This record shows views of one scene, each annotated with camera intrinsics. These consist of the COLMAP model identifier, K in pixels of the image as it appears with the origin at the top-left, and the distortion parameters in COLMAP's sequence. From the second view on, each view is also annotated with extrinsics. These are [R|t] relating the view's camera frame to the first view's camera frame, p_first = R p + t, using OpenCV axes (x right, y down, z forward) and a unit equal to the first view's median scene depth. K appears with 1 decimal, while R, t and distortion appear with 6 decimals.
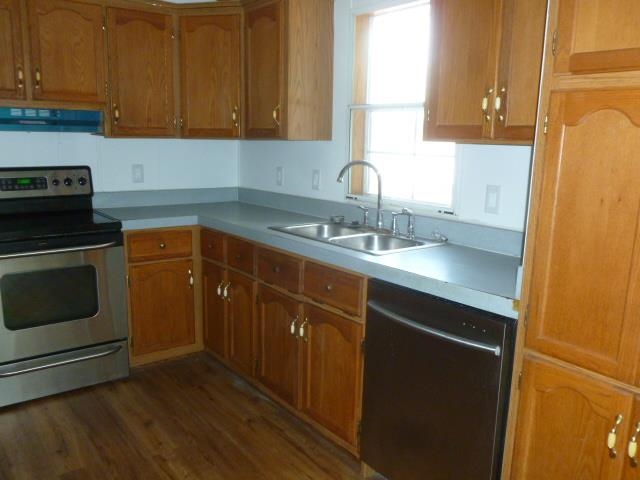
lens RADIAL K [[548.1, 0, 323.1], [0, 548.1, 242.8], [0, 0, 1]] dist [-0.017931, -0.012161]
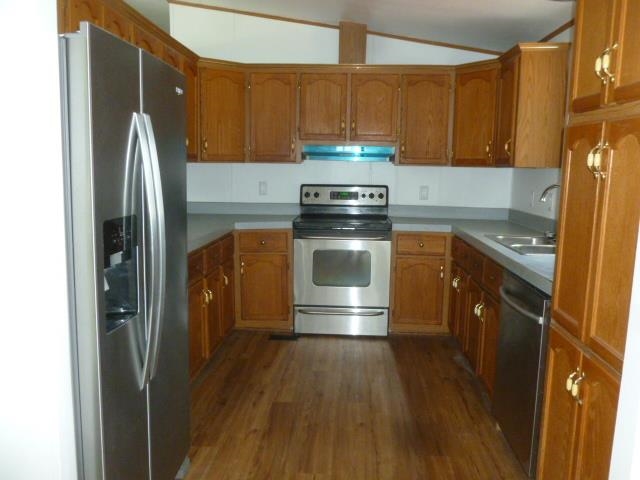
lens RADIAL K [[548.1, 0, 323.5], [0, 548.1, 238.1], [0, 0, 1]] dist [-0.017931, -0.012161]
pose [[0.764062, 0.082047, -0.639905, 0.390576], [-0.125358, 0.991856, -0.022507, 0.050210], [0.632847, 0.097414, 0.768124, -0.191680]]
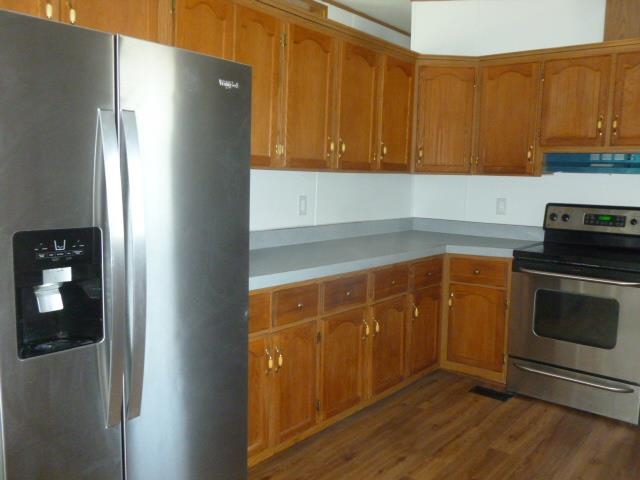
lens RADIAL K [[548.1, 0, 323.7], [0, 548.1, 242.2], [0, 0, 1]] dist [-0.017931, -0.012161]
pose [[0.242122, 0.112058, -0.963753, 0.396033], [-0.202255, 0.977316, 0.062823, -0.018227], [0.948931, 0.179713, 0.259294, 0.172872]]
